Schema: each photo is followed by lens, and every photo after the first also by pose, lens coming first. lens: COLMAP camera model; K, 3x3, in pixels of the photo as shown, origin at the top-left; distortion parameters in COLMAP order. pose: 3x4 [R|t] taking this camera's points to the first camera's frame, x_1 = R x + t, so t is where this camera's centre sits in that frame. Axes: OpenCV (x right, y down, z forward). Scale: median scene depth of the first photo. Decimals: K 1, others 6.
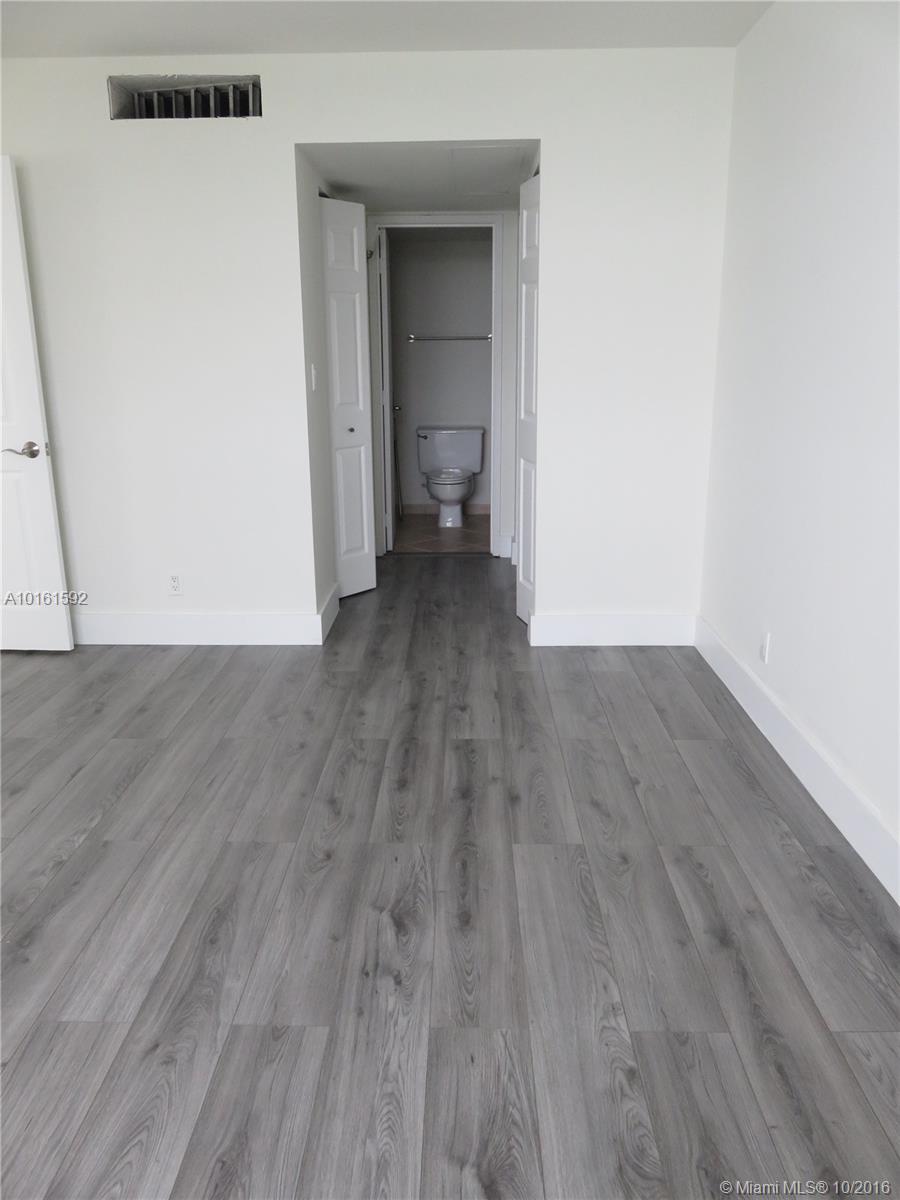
lens RADIAL K [[900.3, 0, 449.1], [0, 900.3, 599.7], [0, 0, 1]] dist [-0.011437, -0.004453]
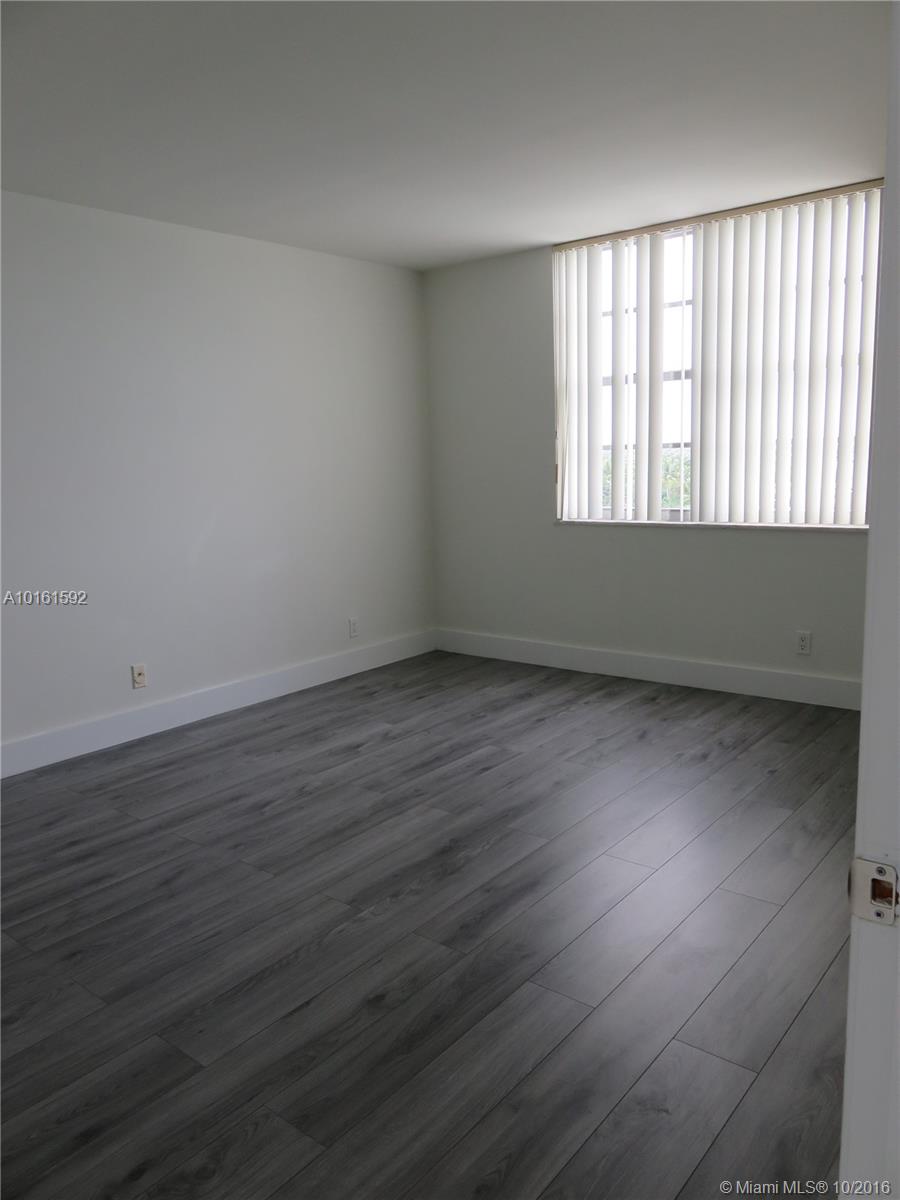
lens RADIAL K [[900.3, 0, 449.9], [0, 900.3, 599.8], [0, 0, 1]] dist [-0.011437, -0.004453]
pose [[-0.786325, -0.067040, 0.614165, -1.308010], [0.195133, 0.916259, 0.349846, -0.498897], [-0.586188, 0.394936, -0.707396, 1.808747]]
